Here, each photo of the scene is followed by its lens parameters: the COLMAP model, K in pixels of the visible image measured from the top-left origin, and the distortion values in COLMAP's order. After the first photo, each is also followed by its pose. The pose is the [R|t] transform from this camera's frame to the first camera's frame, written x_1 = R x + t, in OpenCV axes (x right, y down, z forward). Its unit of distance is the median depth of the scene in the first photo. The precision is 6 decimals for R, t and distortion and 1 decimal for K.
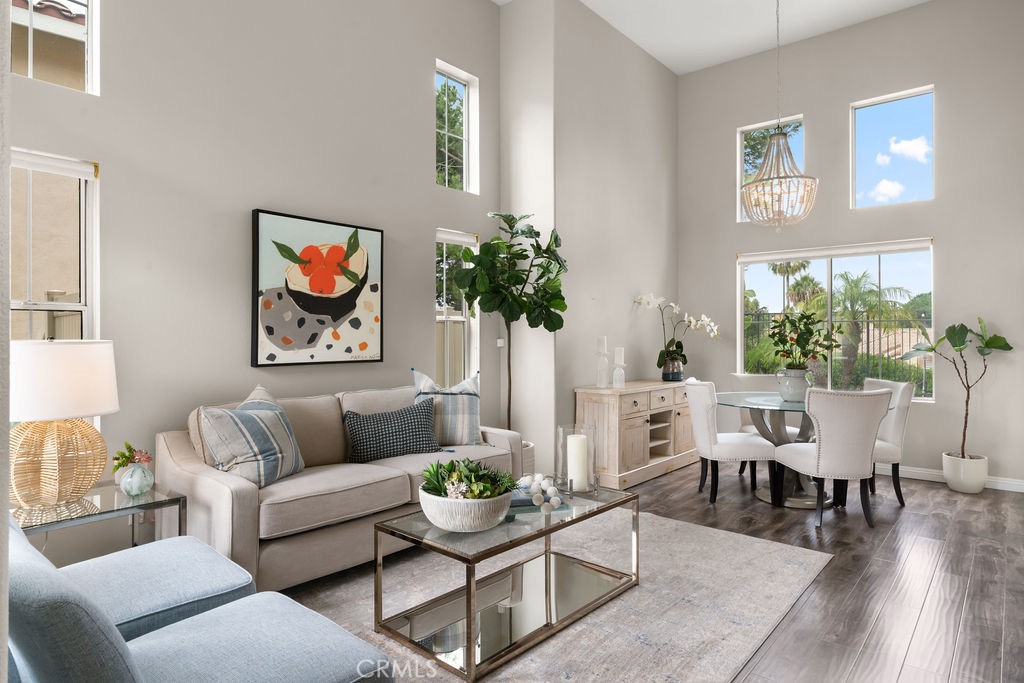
lens RADIAL K [[605.0, 0, 521.6], [0, 605.0, 325.2], [0, 0, 1]] dist [0.019406, -0.007785]
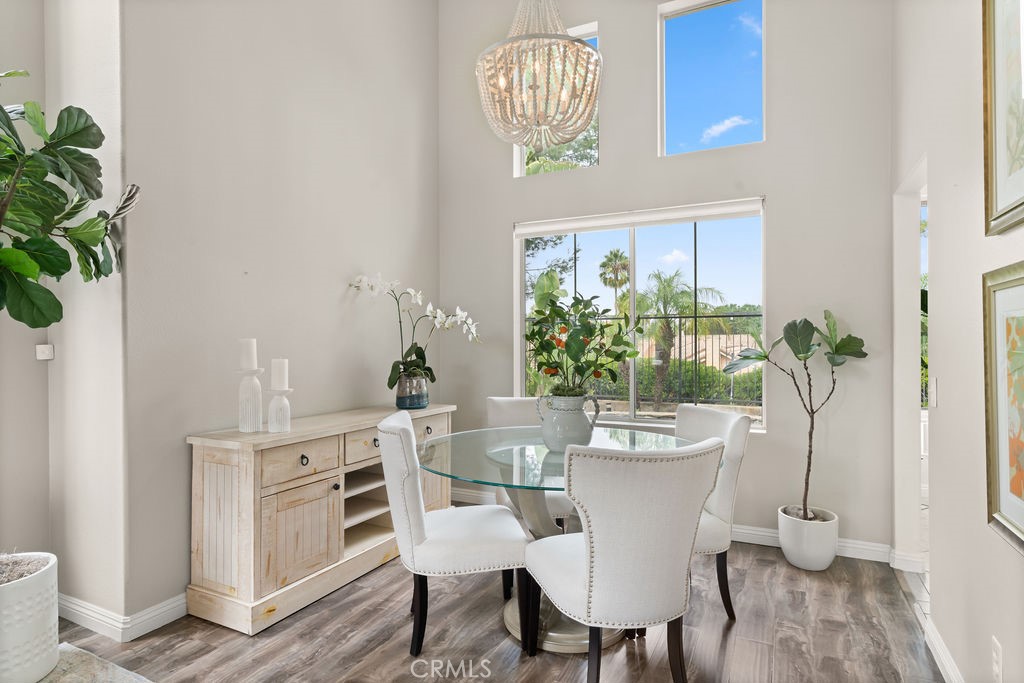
lens RADIAL K [[560.8, 0, 519.4], [0, 560.8, 337.9], [0, 0, 1]] dist [0.010647, 0.000122]
pose [[0.971424, -0.000871, 0.237350, 0.294074], [-0.001529, 0.999950, 0.009929, 0.013693], [-0.237347, -0.010009, 0.971373, 0.519759]]
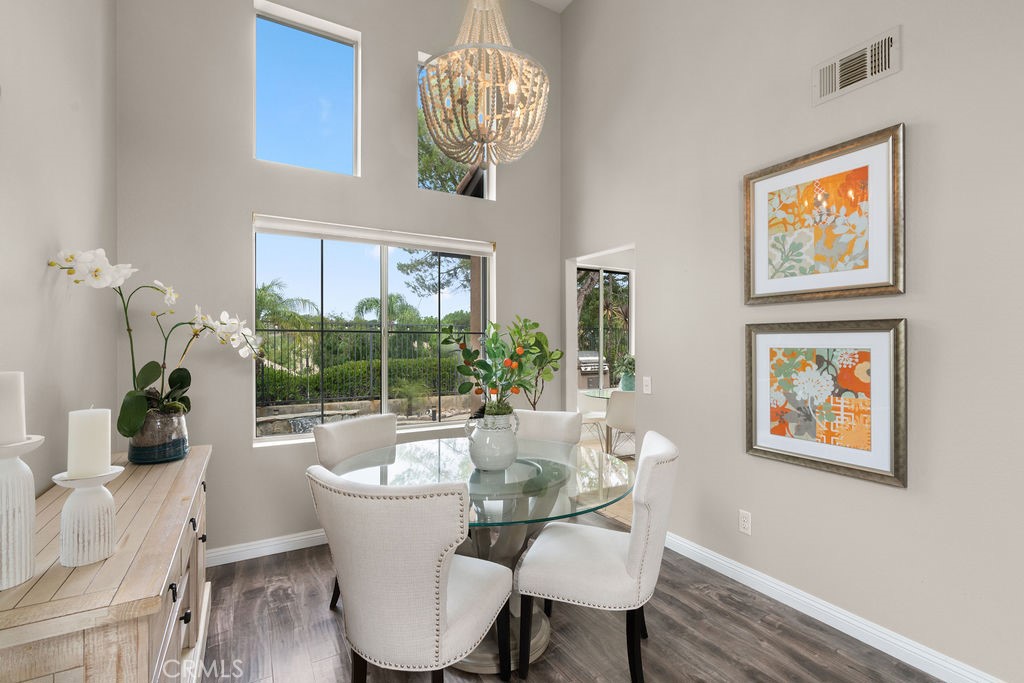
lens RADIAL K [[470.6, 0, 505.2], [0, 470.6, 337.2], [0, 0, 1]] dist [-0.029986, 0.009631]
pose [[0.339889, 0.003017, 0.940461, 0.030362], [-0.022535, 0.999734, 0.004937, -0.004378], [-0.940195, -0.022871, 0.339867, 0.885783]]
